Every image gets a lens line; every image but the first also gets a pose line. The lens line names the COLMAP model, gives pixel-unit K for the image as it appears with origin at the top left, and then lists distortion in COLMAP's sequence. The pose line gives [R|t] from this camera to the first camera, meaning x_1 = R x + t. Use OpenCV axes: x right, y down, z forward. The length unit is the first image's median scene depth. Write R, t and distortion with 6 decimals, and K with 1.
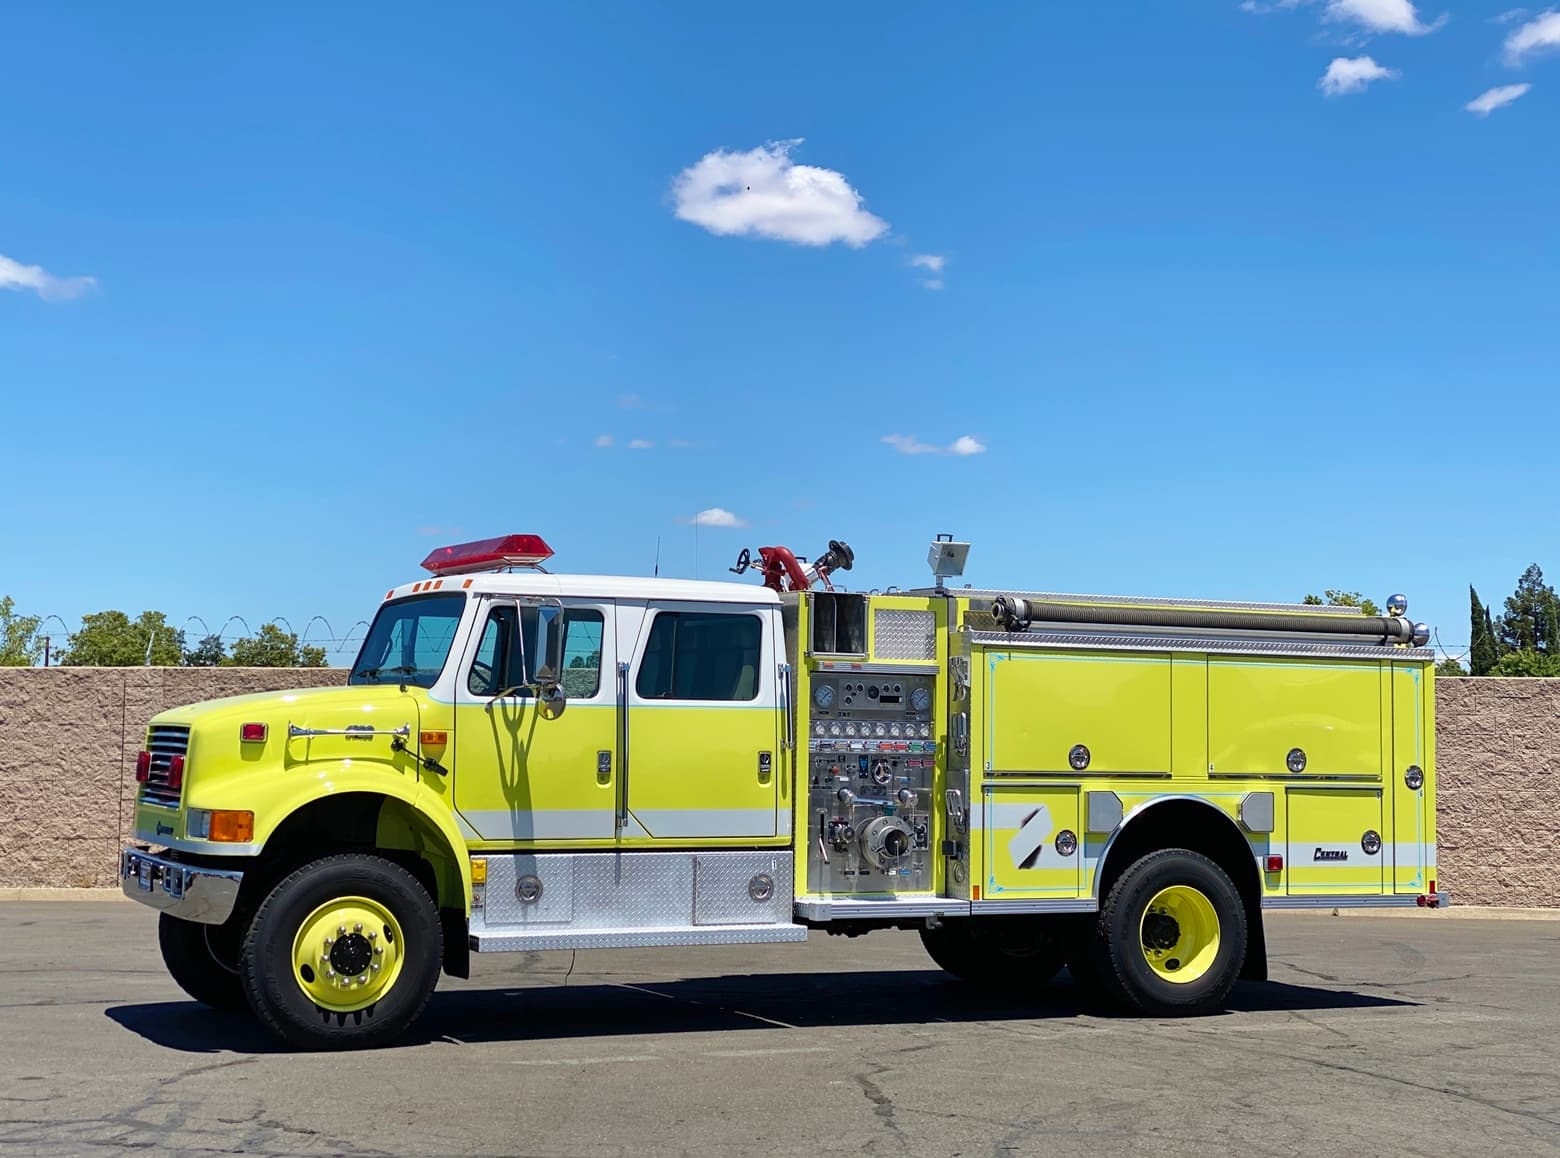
lens RADIAL K [[2394.2, 0, 770.9], [0, 2394.2, 567.8], [0, 0, 1]] dist [0.111028, 0.000000]
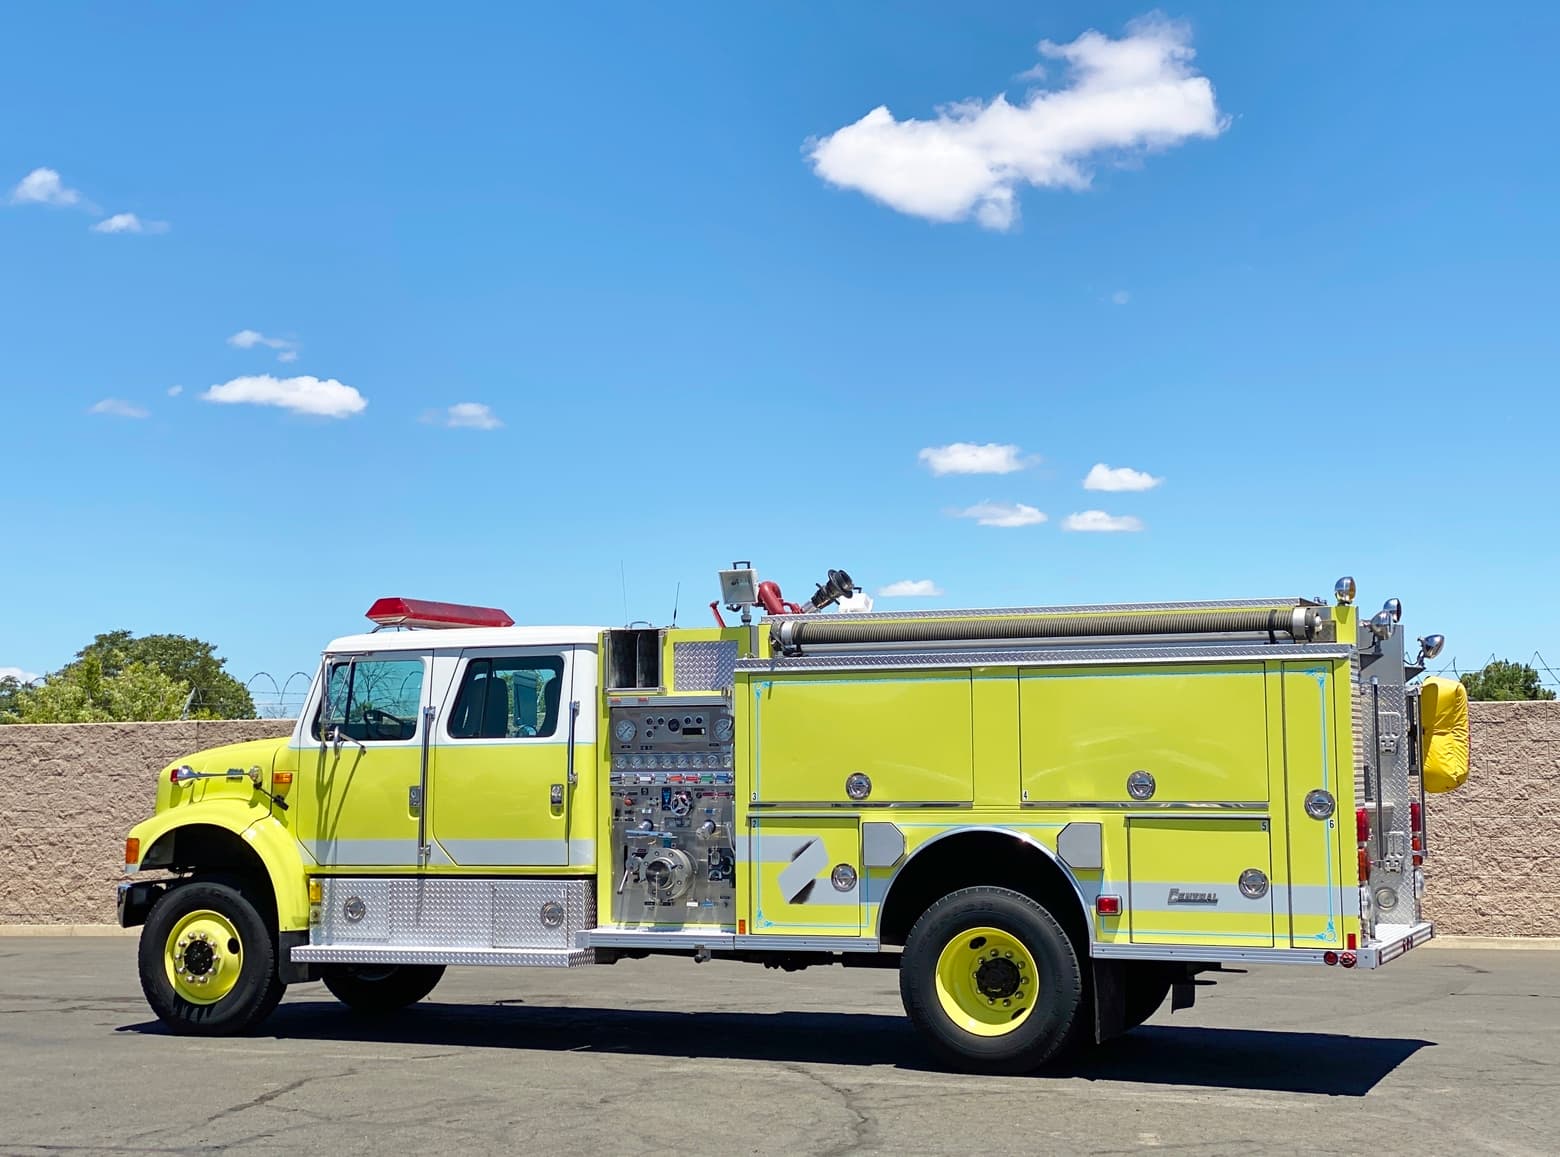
lens RADIAL K [[2394.2, 0, 764.6], [0, 2394.2, 577.8], [0, 0, 1]] dist [0.111028, 0.000000]
pose [[0.658208, -0.078755, -0.748705, 0.824322], [0.068812, 0.996644, -0.044340, 0.037231], [0.749684, -0.022335, 0.661418, 0.359141]]
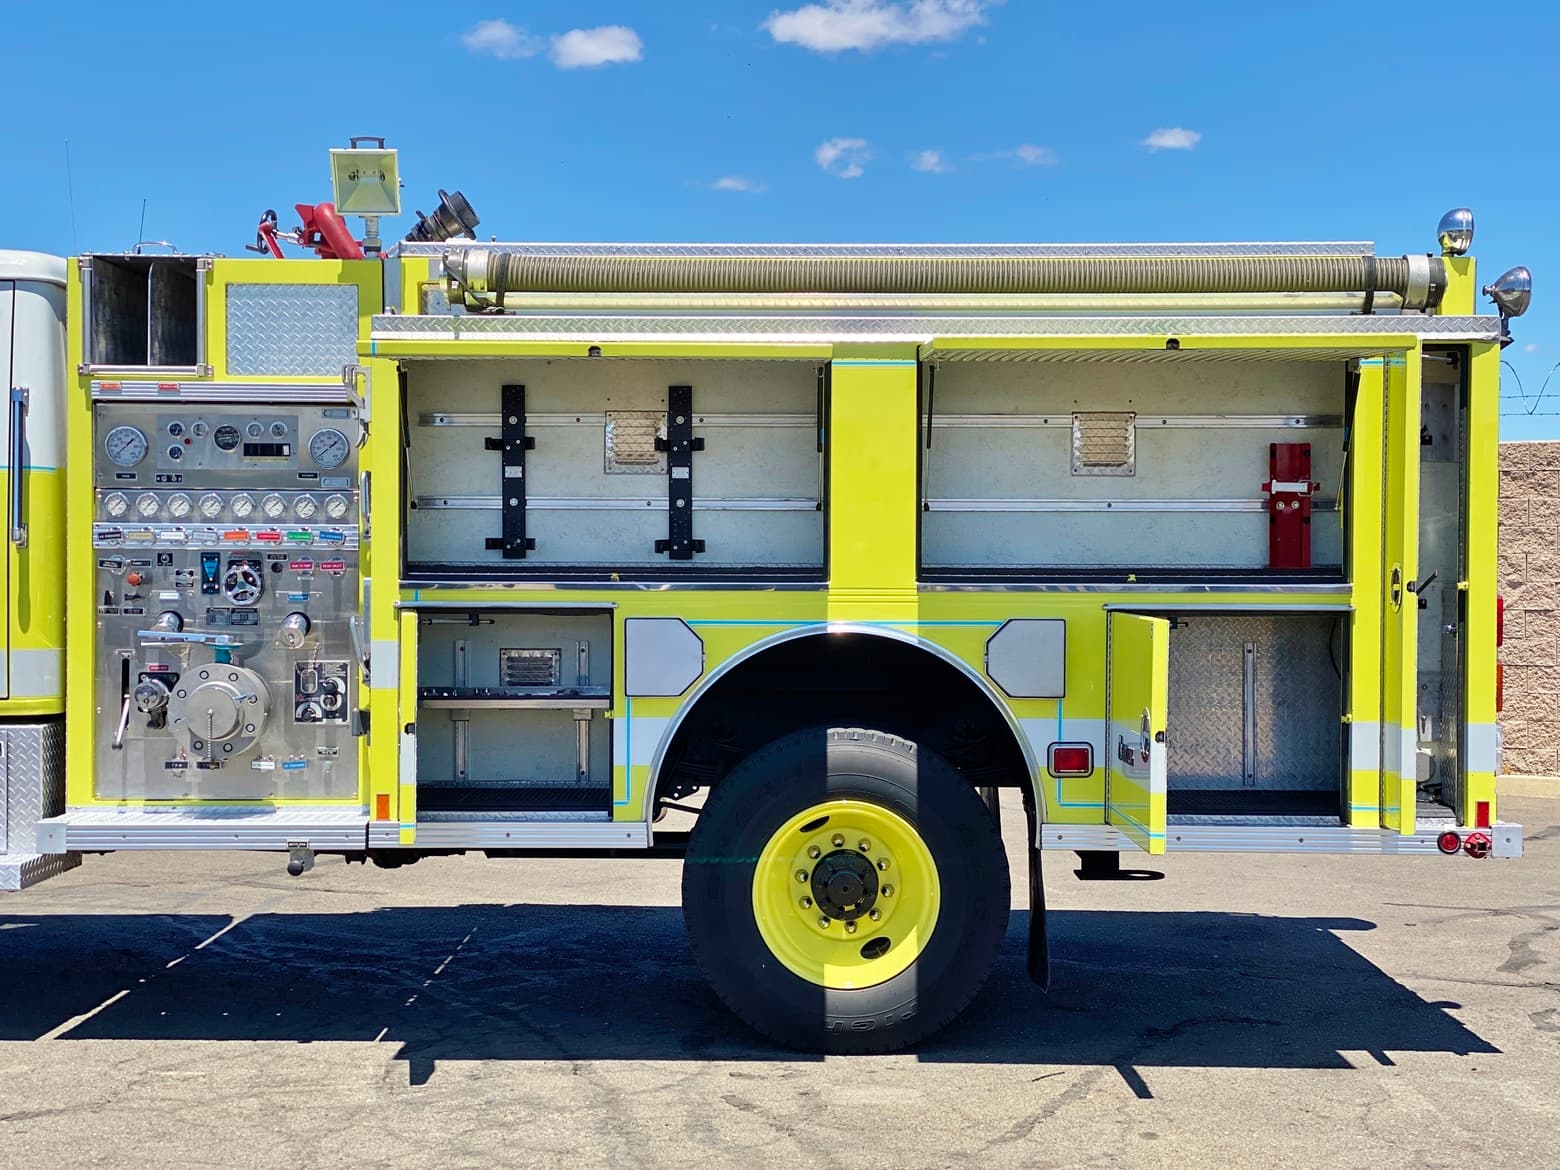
lens RADIAL K [[2394.2, 0, 788.2], [0, 2394.2, 586.2], [0, 0, 1]] dist [0.111028, 0.000000]
pose [[0.892260, -0.001283, -0.451519, 0.401470], [0.040594, 0.996174, 0.077388, 0.048173], [0.449693, -0.087380, 0.888899, 0.563625]]
